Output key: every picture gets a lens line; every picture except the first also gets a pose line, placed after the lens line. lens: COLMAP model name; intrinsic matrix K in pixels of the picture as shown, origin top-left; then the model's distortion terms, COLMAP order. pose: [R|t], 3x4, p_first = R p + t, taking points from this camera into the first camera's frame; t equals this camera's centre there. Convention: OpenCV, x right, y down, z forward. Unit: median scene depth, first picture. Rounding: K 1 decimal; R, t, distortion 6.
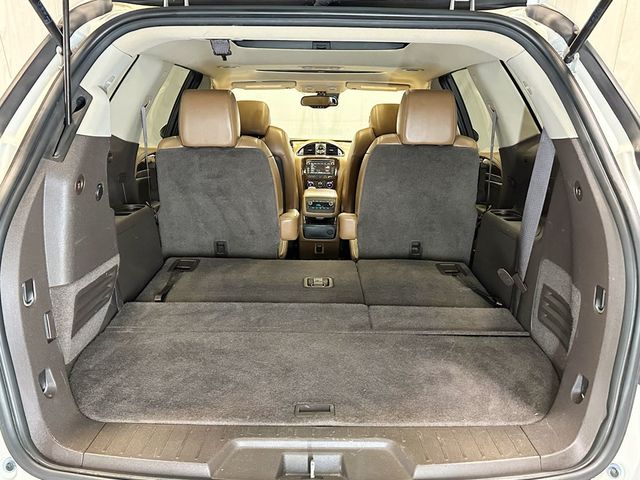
lens RADIAL K [[593.2, 0, 320.0], [0, 593.2, 240.0], [0, 0, 1]] dist [-0.000202, -0.007555]
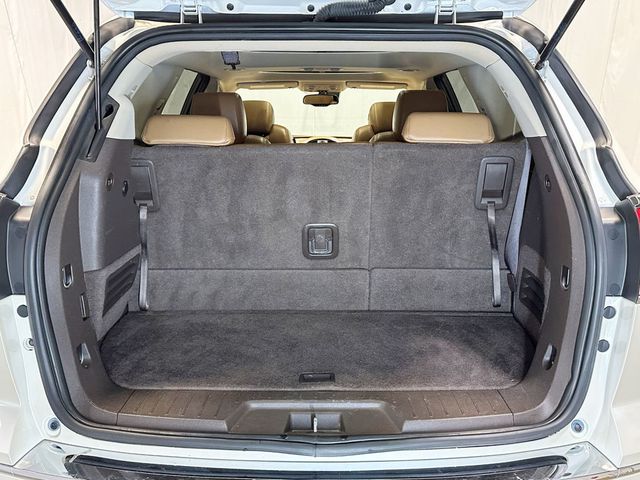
lens RADIAL K [[593.2, 0, 320.0], [0, 593.2, 240.0], [0, 0, 1]] dist [-0.000202, -0.007555]
pose [[0.999938, -0.008998, -0.006490, 0.006452], [0.009047, 0.999931, 0.007541, 0.013807], [0.006421, -0.007599, 0.999951, -0.138846]]
